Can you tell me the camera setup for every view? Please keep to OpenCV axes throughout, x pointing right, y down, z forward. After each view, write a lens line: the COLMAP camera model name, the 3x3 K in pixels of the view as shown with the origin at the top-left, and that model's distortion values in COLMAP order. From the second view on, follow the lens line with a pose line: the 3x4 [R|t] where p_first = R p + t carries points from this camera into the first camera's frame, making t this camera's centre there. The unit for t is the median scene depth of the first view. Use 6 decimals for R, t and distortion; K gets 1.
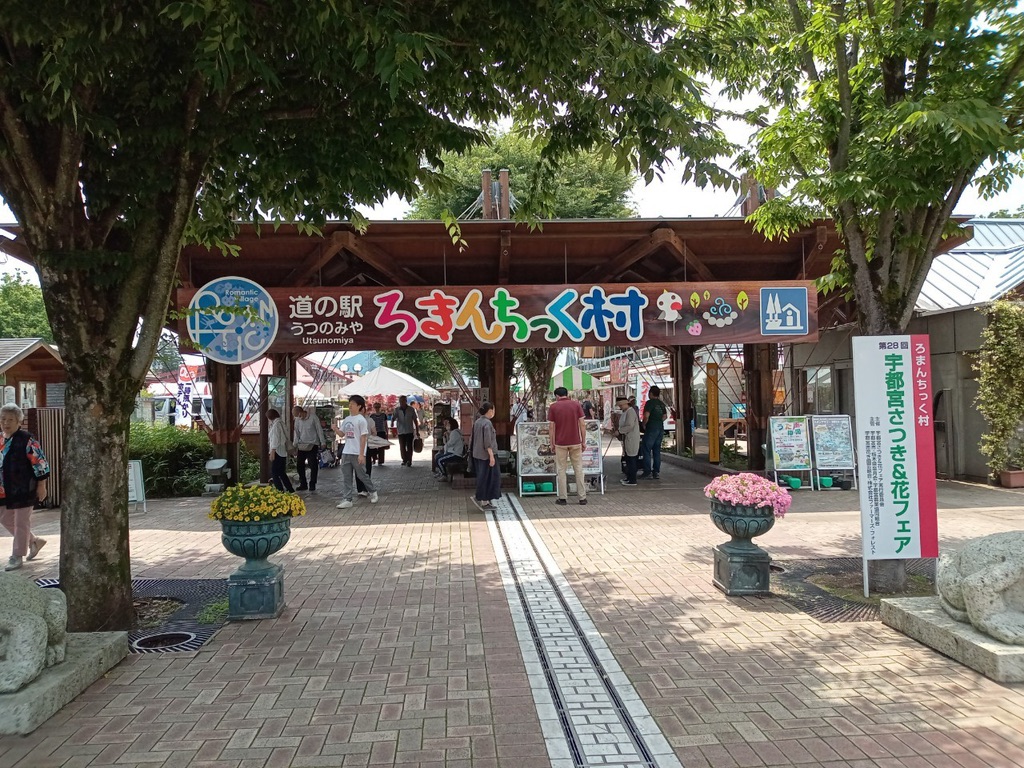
lens RADIAL K [[763.8, 0, 505.8], [0, 763.8, 391.7], [0, 0, 1]] dist [0.058599, -0.051428]
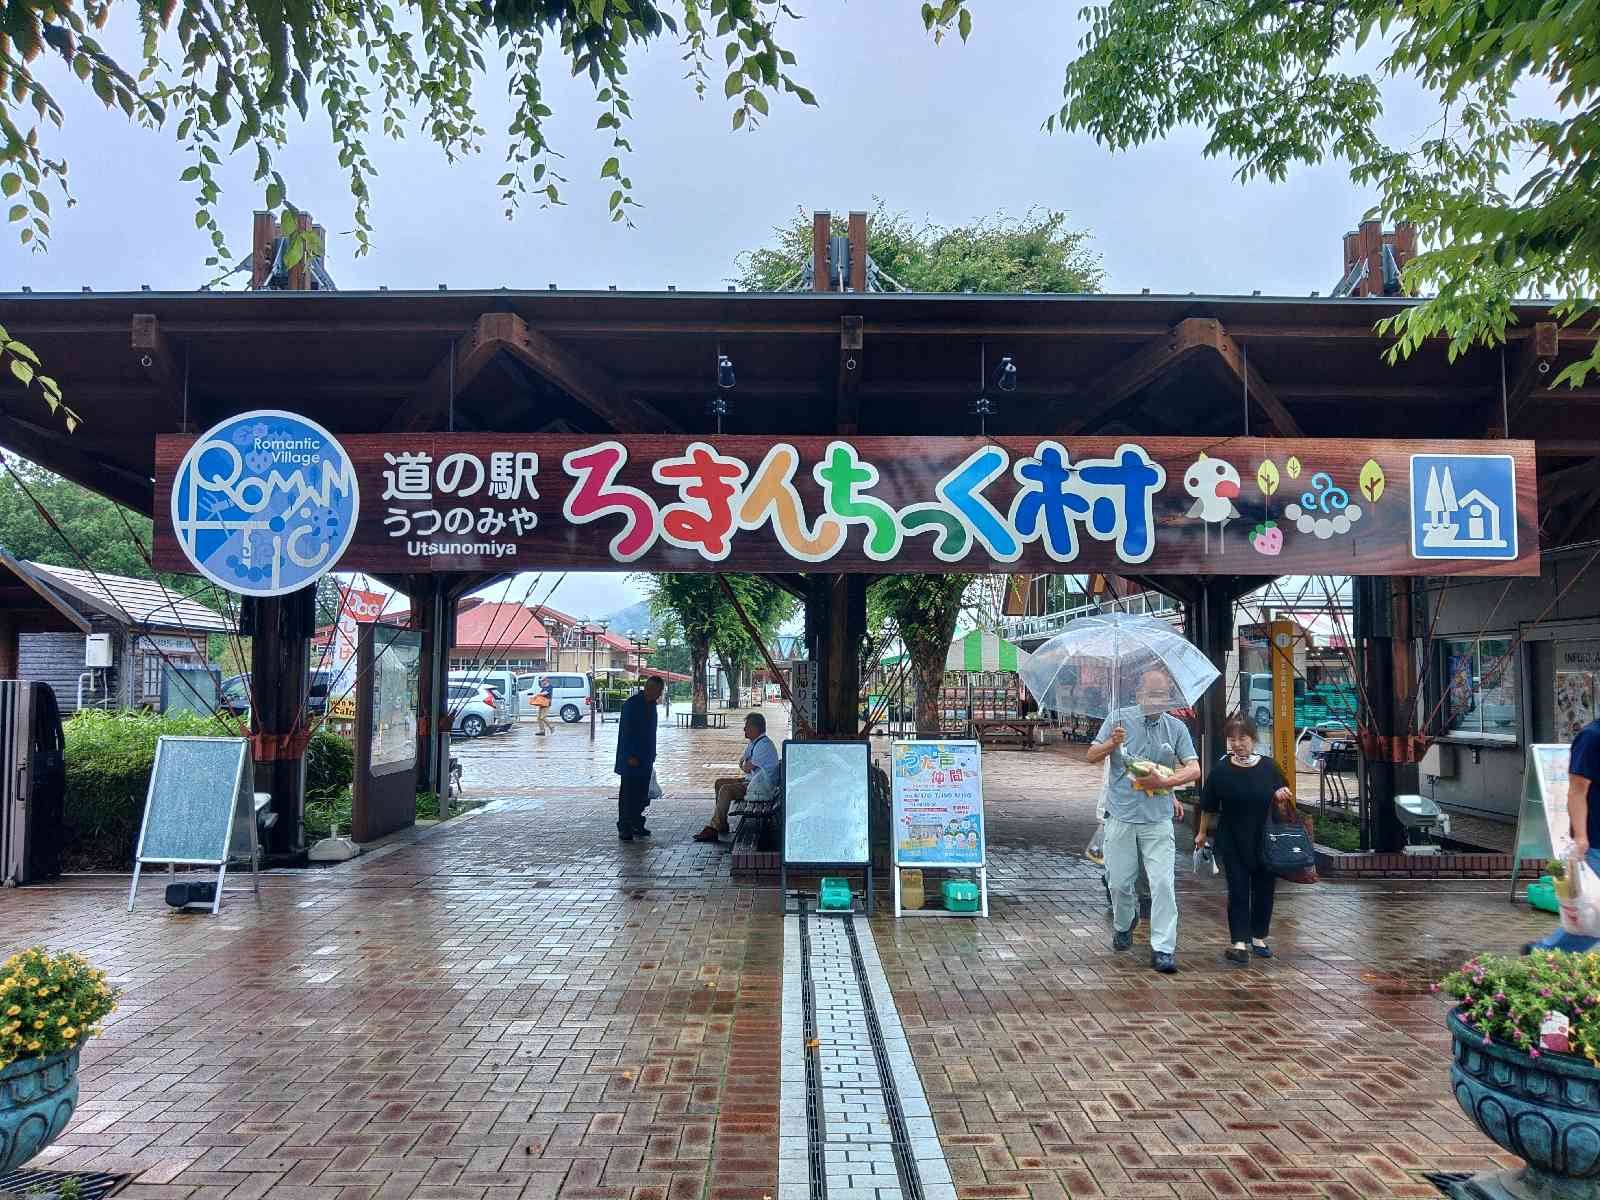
lens RADIAL K [[1252.7, 0, 802.1], [0, 1252.7, 601.3], [0, 0, 1]] dist [-0.004596, -0.026740]
pose [[0.997774, 0.021286, -0.063197, 0.021147], [-0.024734, 0.998219, -0.054284, 0.001032], [0.061929, 0.055726, 0.996524, 0.261133]]
